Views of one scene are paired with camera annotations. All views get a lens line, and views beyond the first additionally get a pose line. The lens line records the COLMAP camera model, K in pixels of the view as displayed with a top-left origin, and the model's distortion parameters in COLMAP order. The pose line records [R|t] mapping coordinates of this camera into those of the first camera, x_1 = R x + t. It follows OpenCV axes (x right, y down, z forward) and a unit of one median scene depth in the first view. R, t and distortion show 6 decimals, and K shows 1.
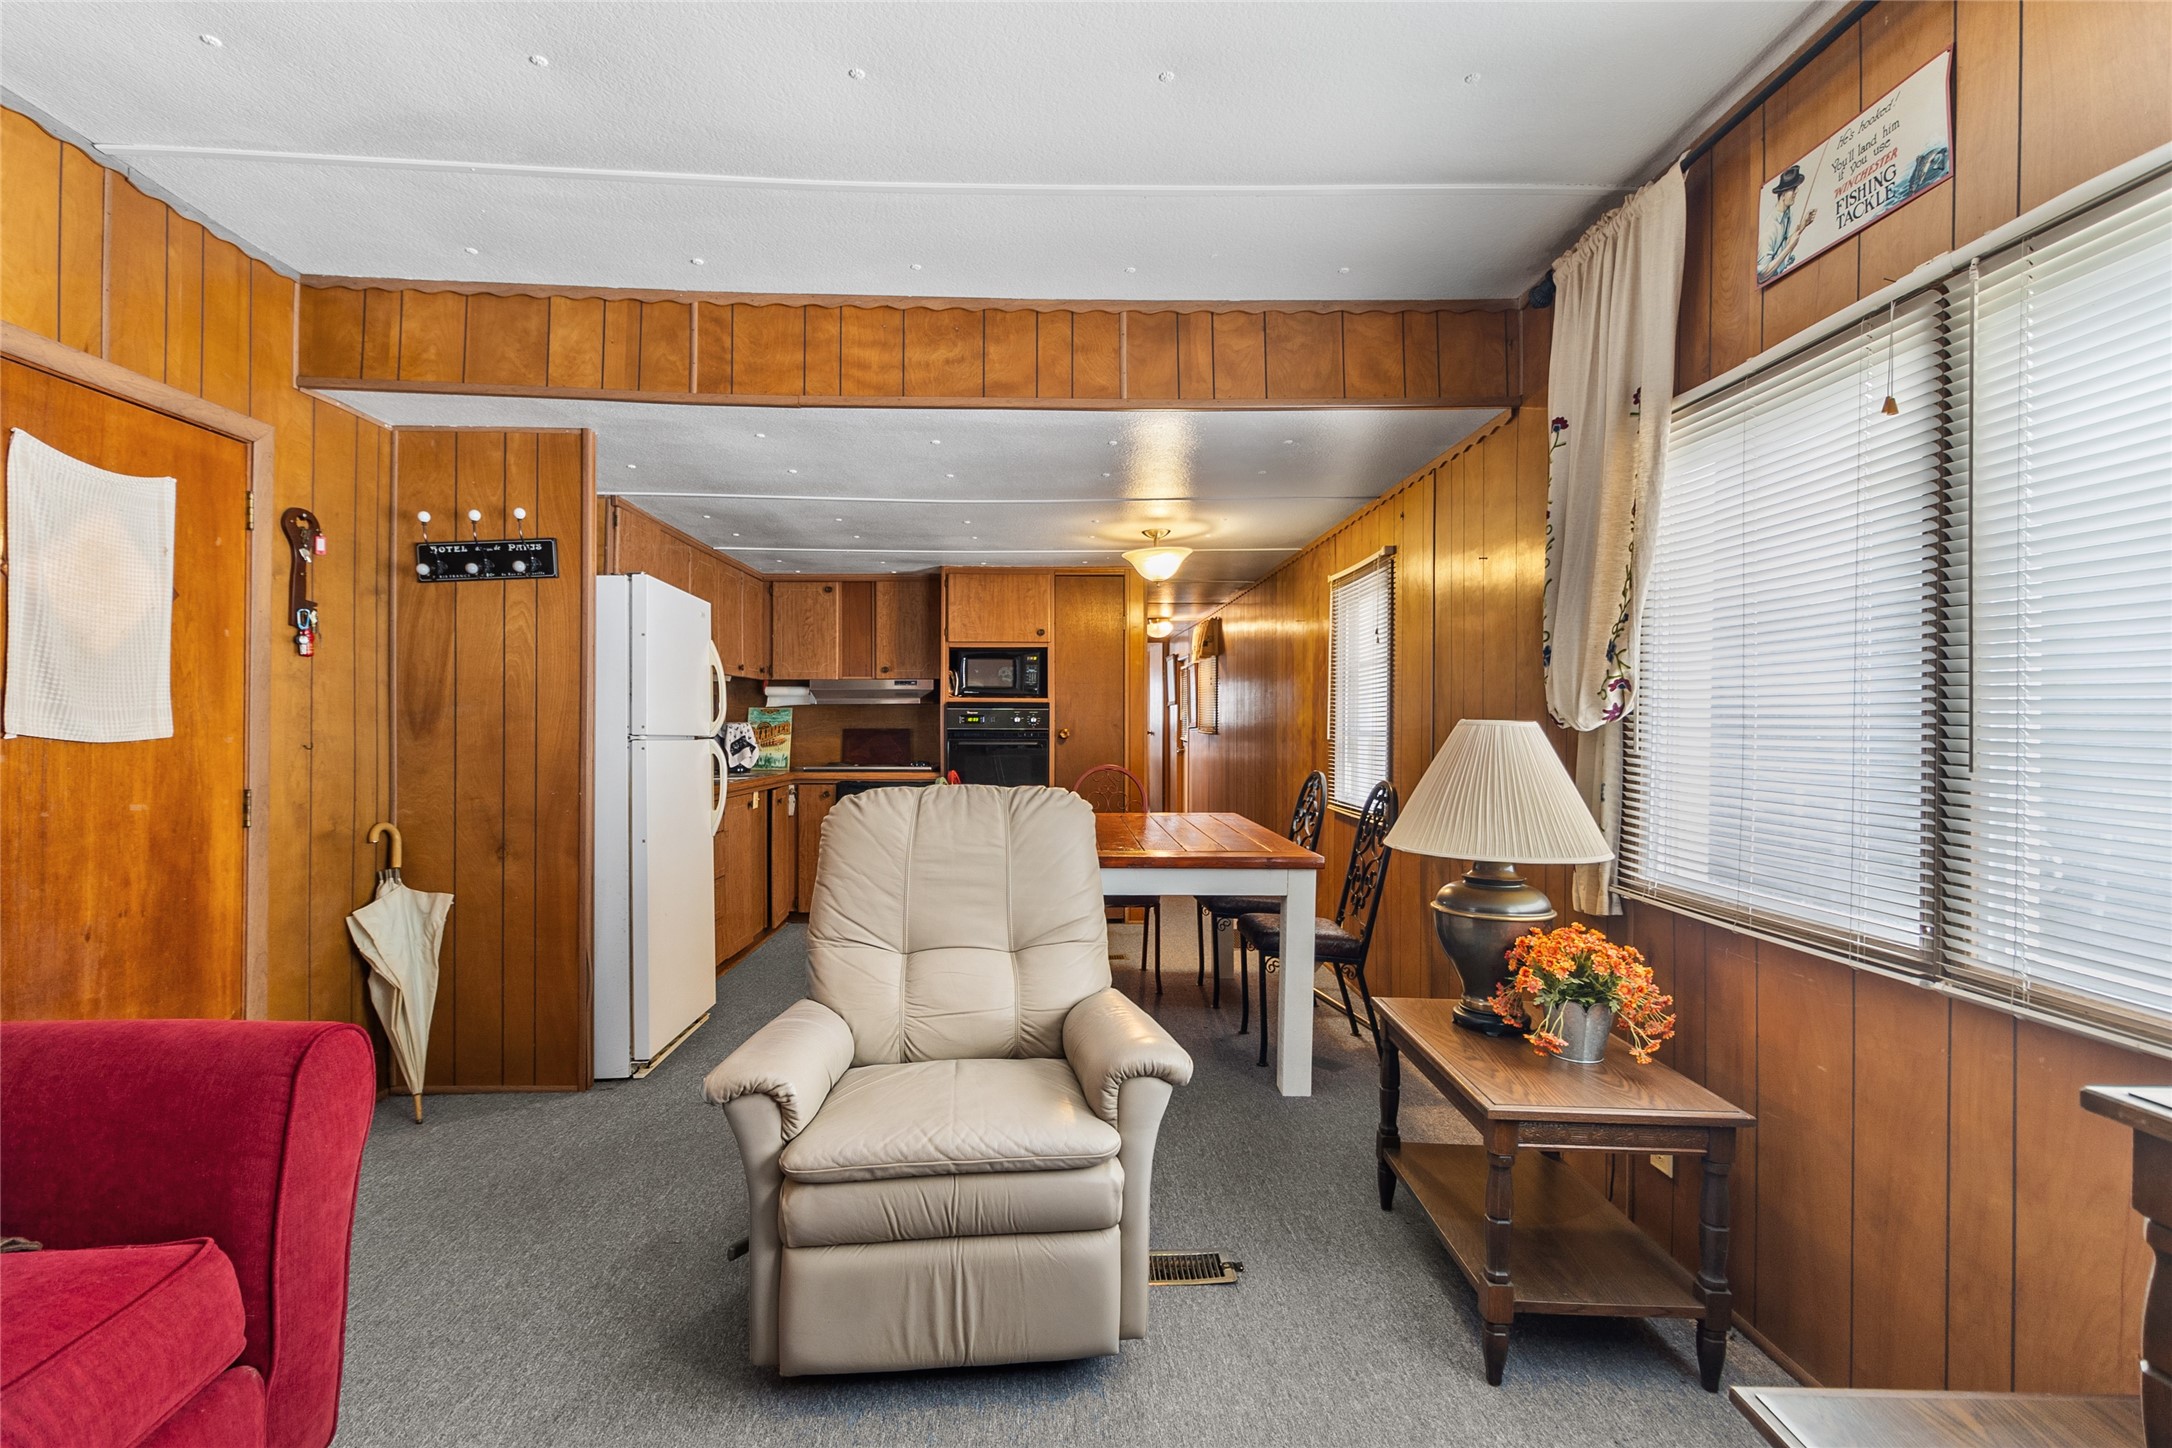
lens RADIAL K [[994.6, 0, 1084.4], [0, 994.6, 712.2], [0, 0, 1]] dist [0.002516, -0.000217]
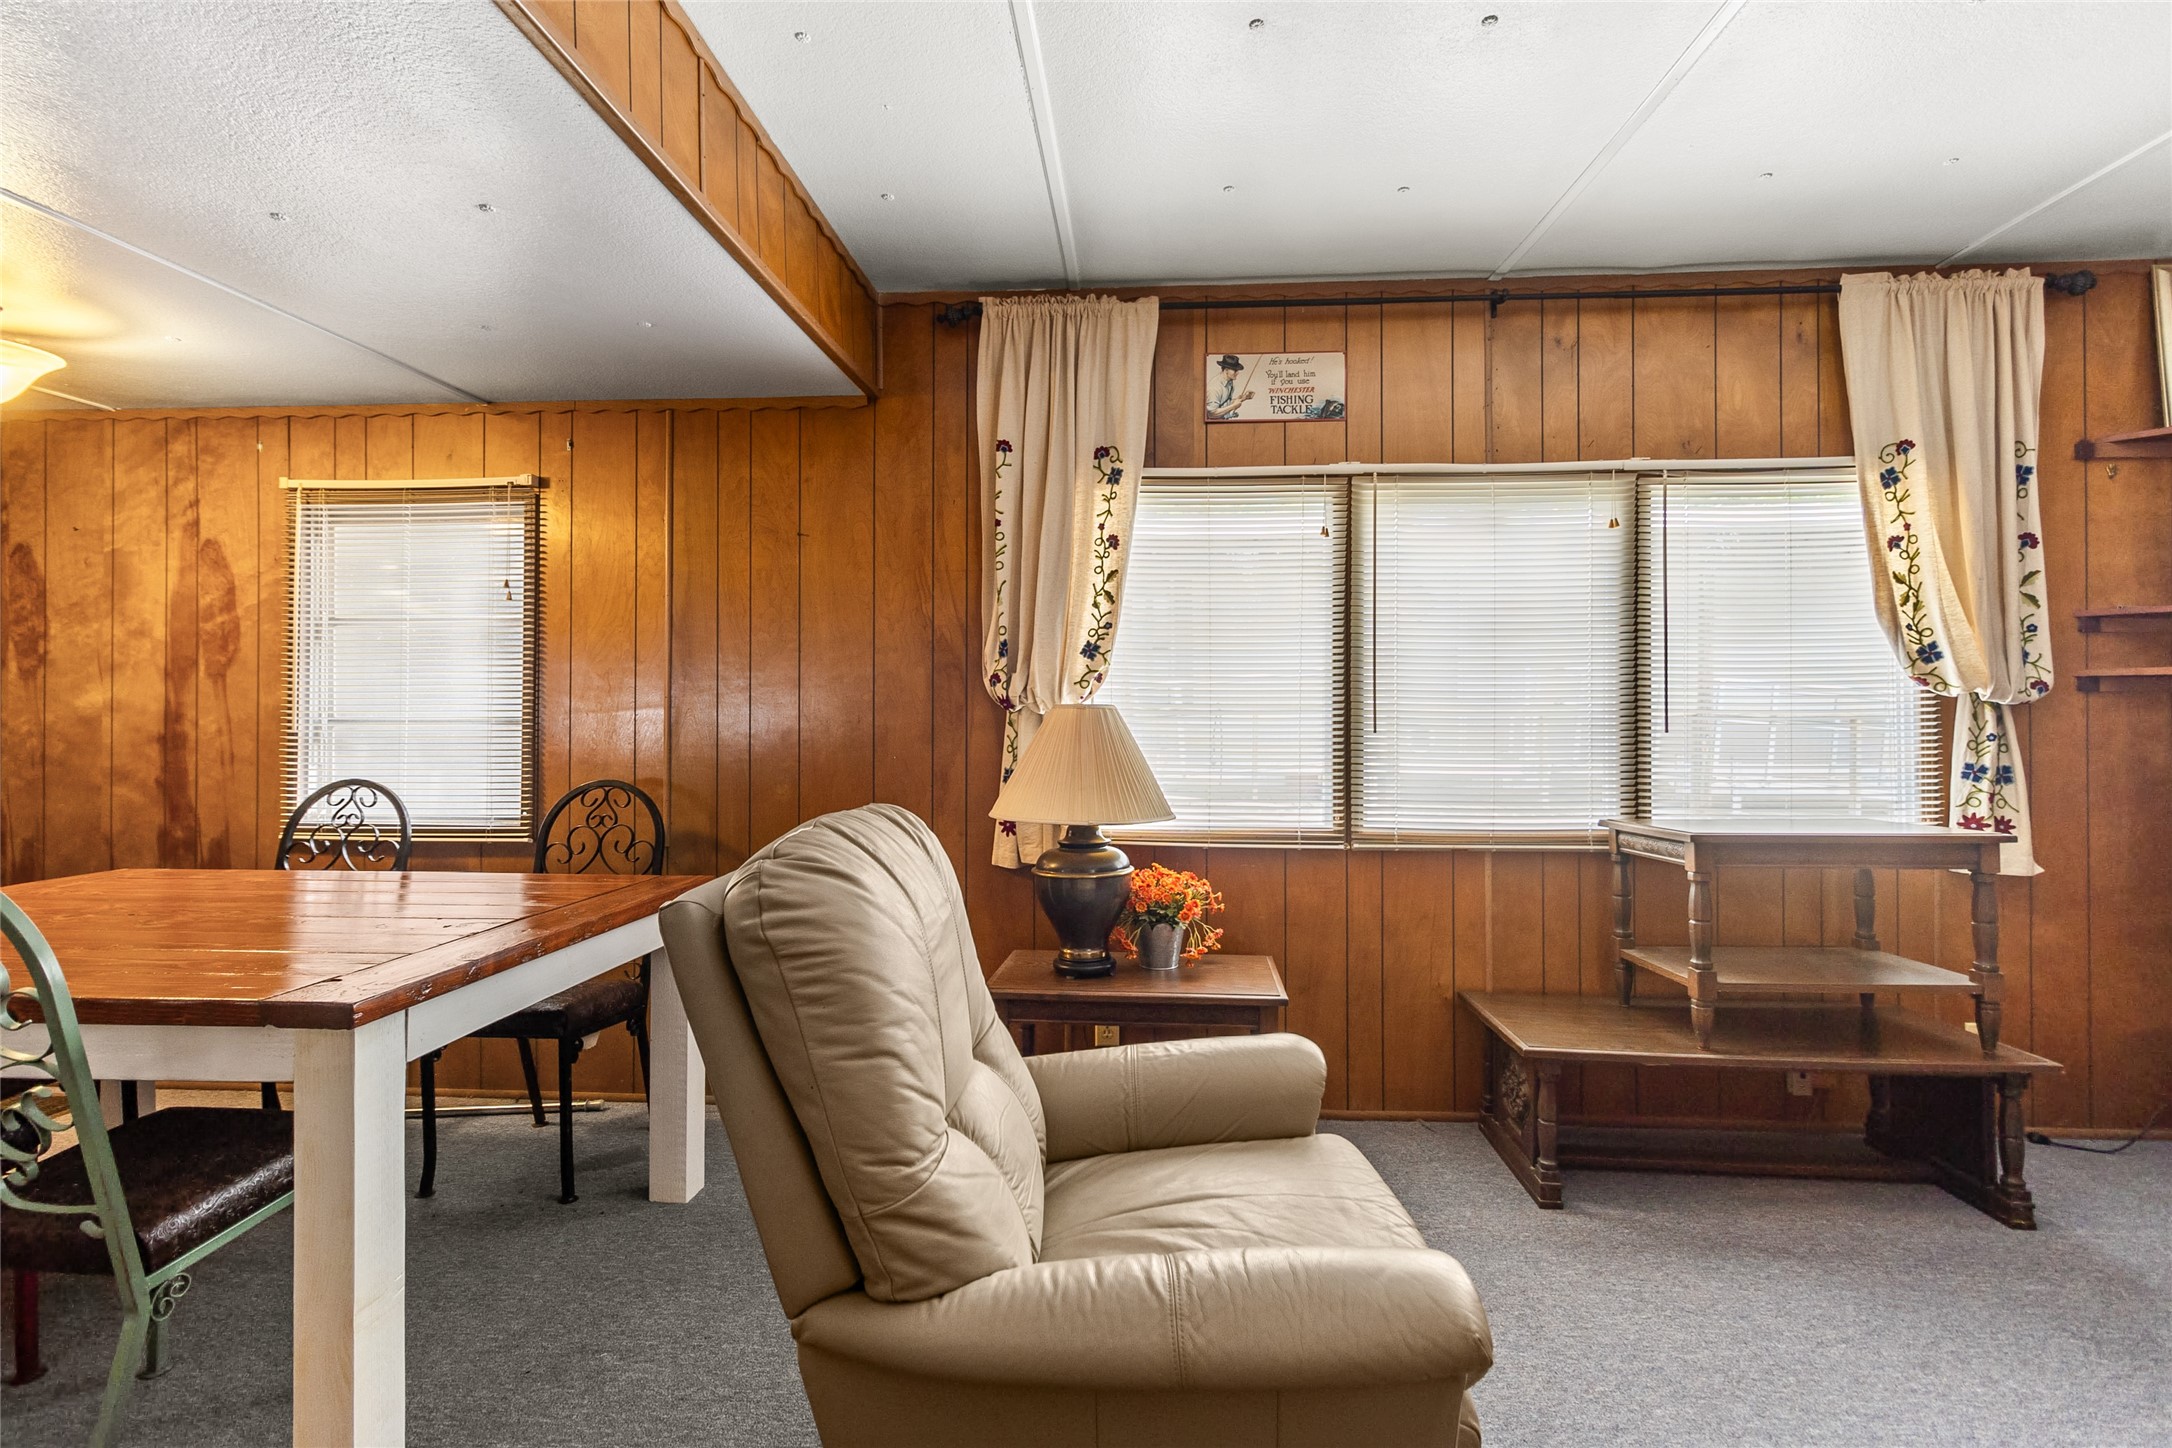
lens RADIAL K [[994.6, 0, 1084.4], [0, 994.6, 712.2], [0, 0, 1]] dist [0.002516, -0.000217]
pose [[0.096563, 0.000168, 0.995327, -0.345129], [-0.012164, 0.999926, 0.001011, 0.007661], [-0.995253, -0.012205, 0.096558, 0.420812]]
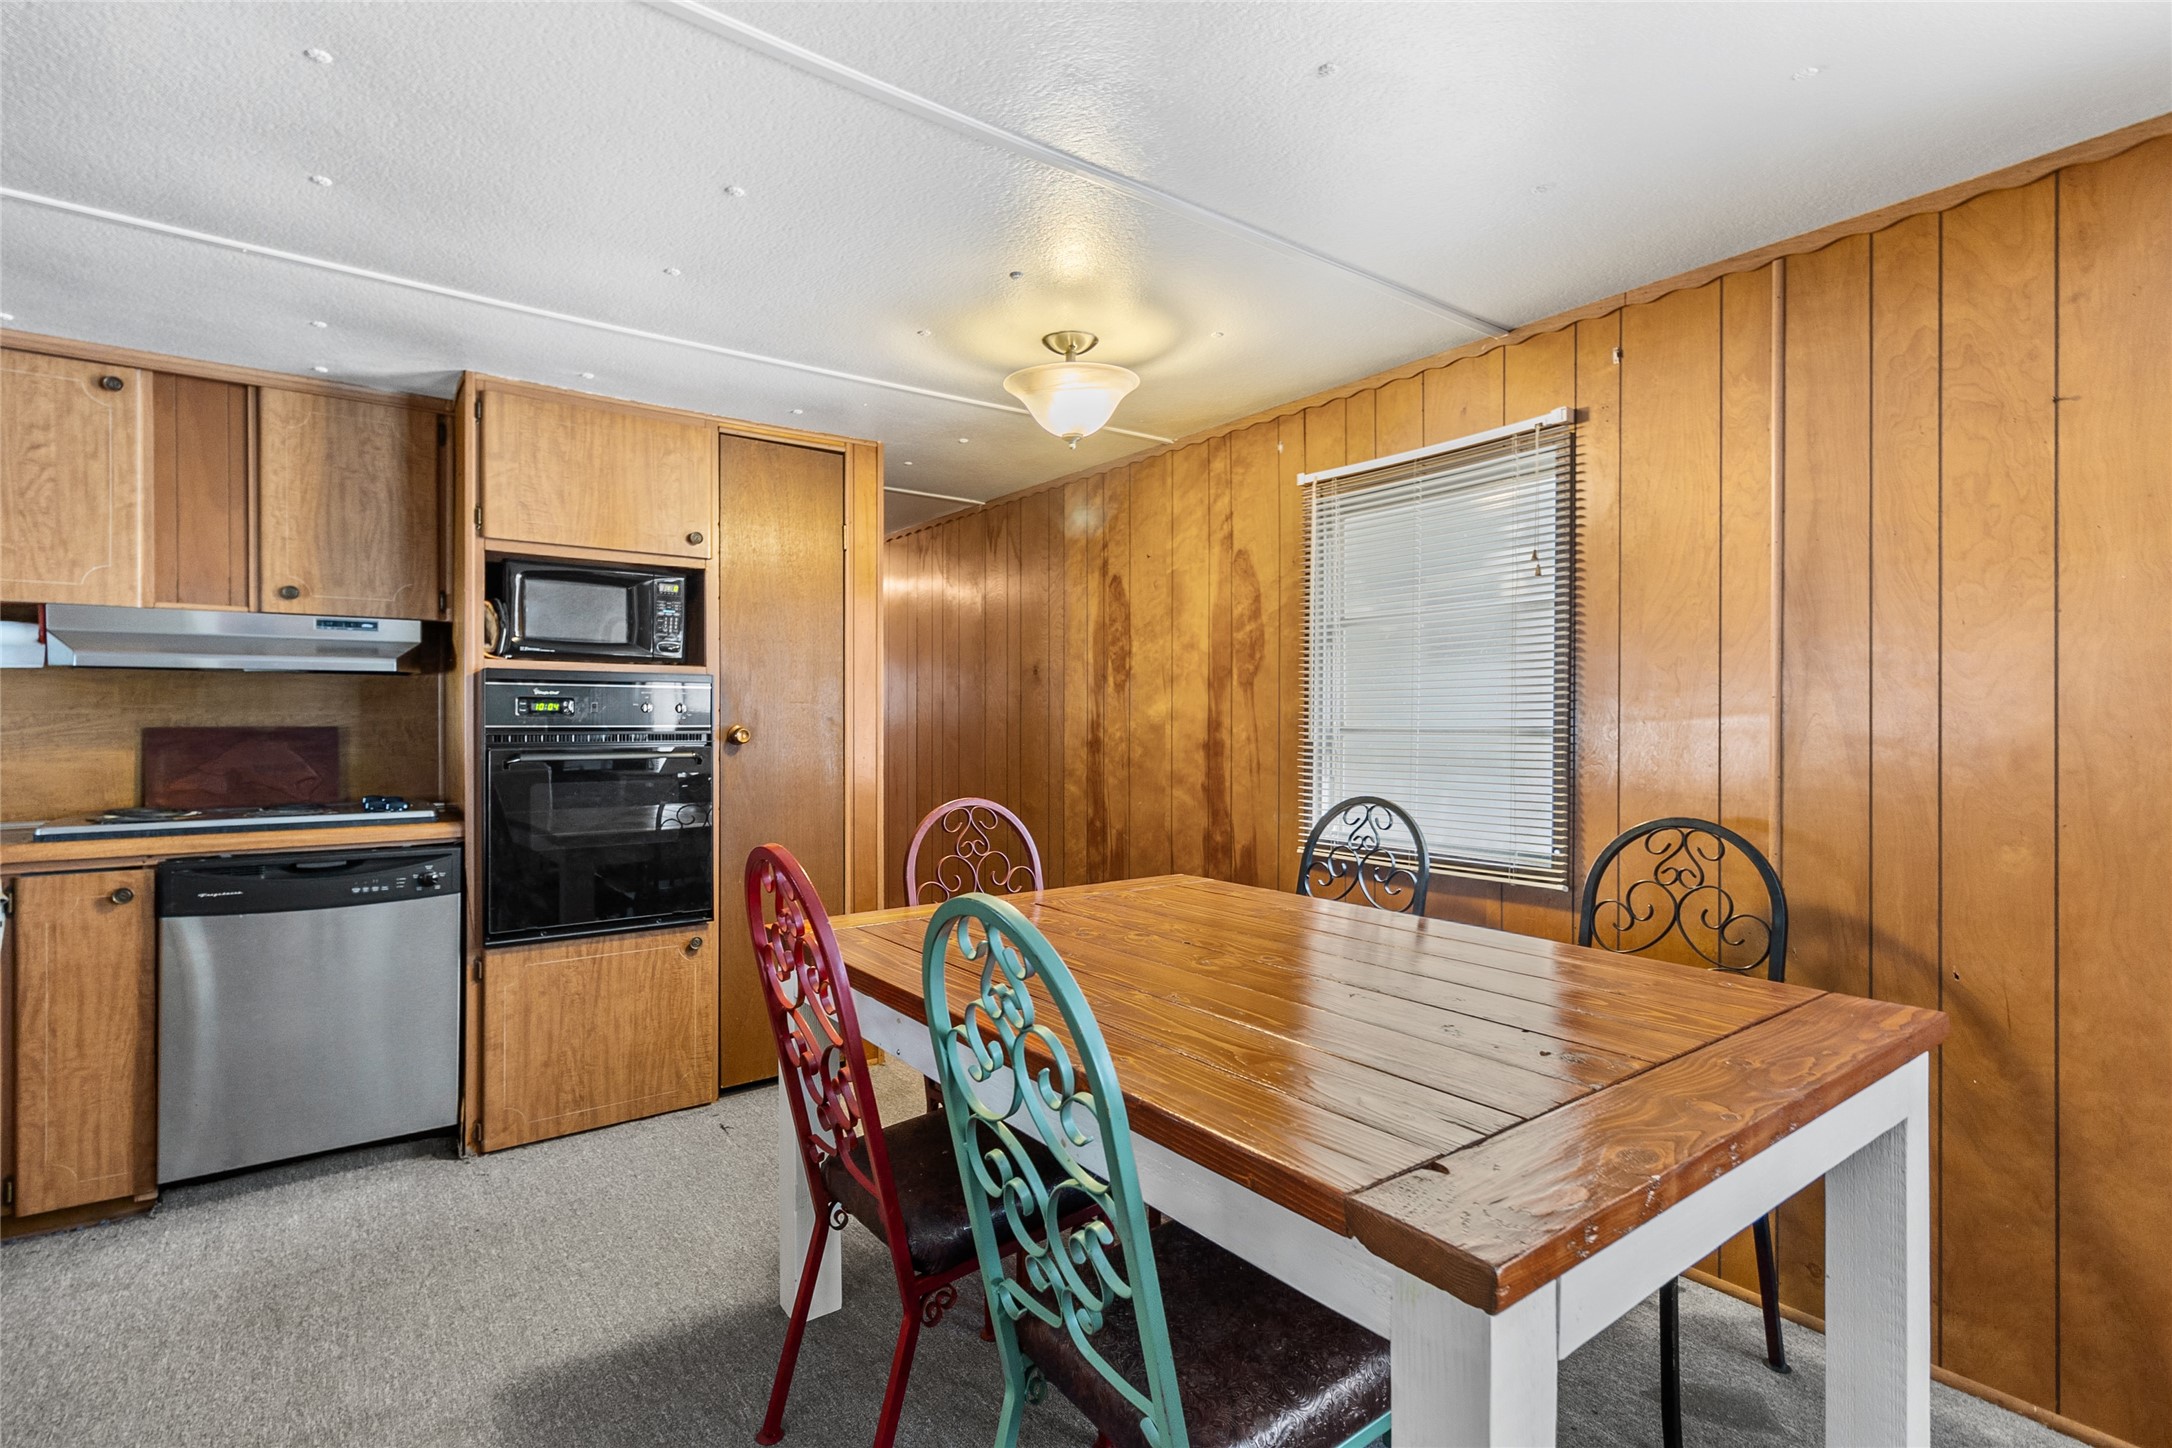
lens RADIAL K [[994.6, 0, 1084.4], [0, 994.6, 712.2], [0, 0, 1]] dist [0.002516, -0.000217]
pose [[0.818292, 0.004351, 0.574787, -0.215841], [-0.006274, 0.999979, 0.001363, 0.009569], [-0.574769, -0.004721, 0.818302, 0.572961]]
